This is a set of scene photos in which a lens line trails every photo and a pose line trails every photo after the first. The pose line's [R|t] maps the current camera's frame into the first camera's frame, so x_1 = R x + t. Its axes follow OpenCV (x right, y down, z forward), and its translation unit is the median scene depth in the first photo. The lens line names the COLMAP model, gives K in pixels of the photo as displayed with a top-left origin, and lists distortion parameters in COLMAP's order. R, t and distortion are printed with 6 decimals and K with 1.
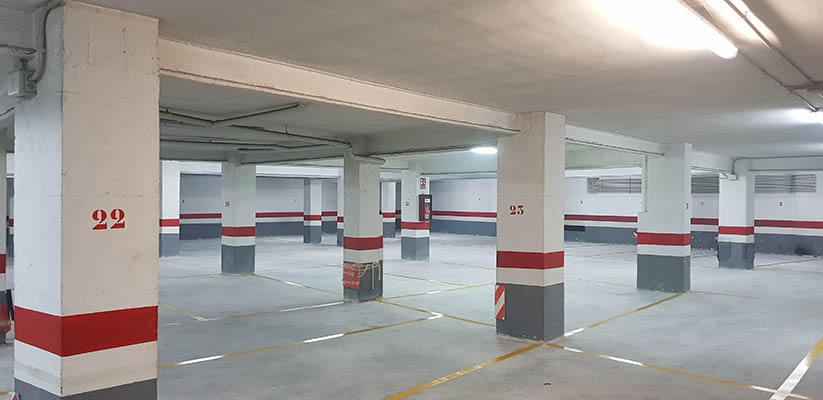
lens RADIAL K [[648.1, 0, 411.5], [0, 648.1, 200.0], [0, 0, 1]] dist [0.084320, -0.173720]
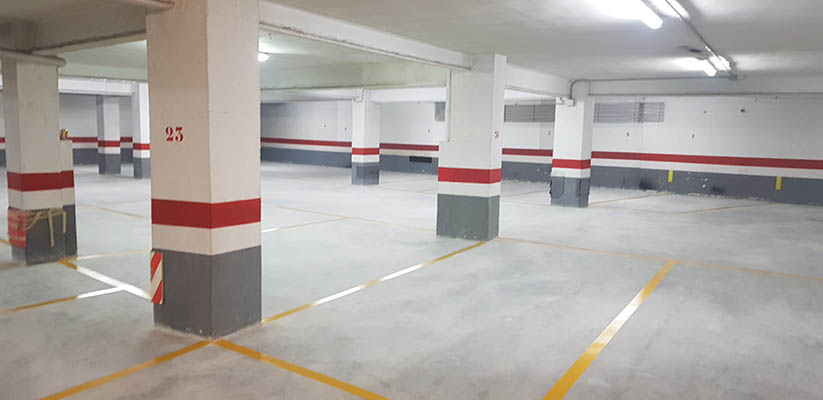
lens RADIAL K [[648.1, 0, 411.5], [0, 648.1, 200.0], [0, 0, 1]] dist [0.084320, -0.173720]
pose [[0.986772, -0.002882, 0.162088, 0.161334], [-0.014915, 0.993987, 0.108474, 0.003774], [-0.161426, -0.109457, 0.980796, 0.190266]]
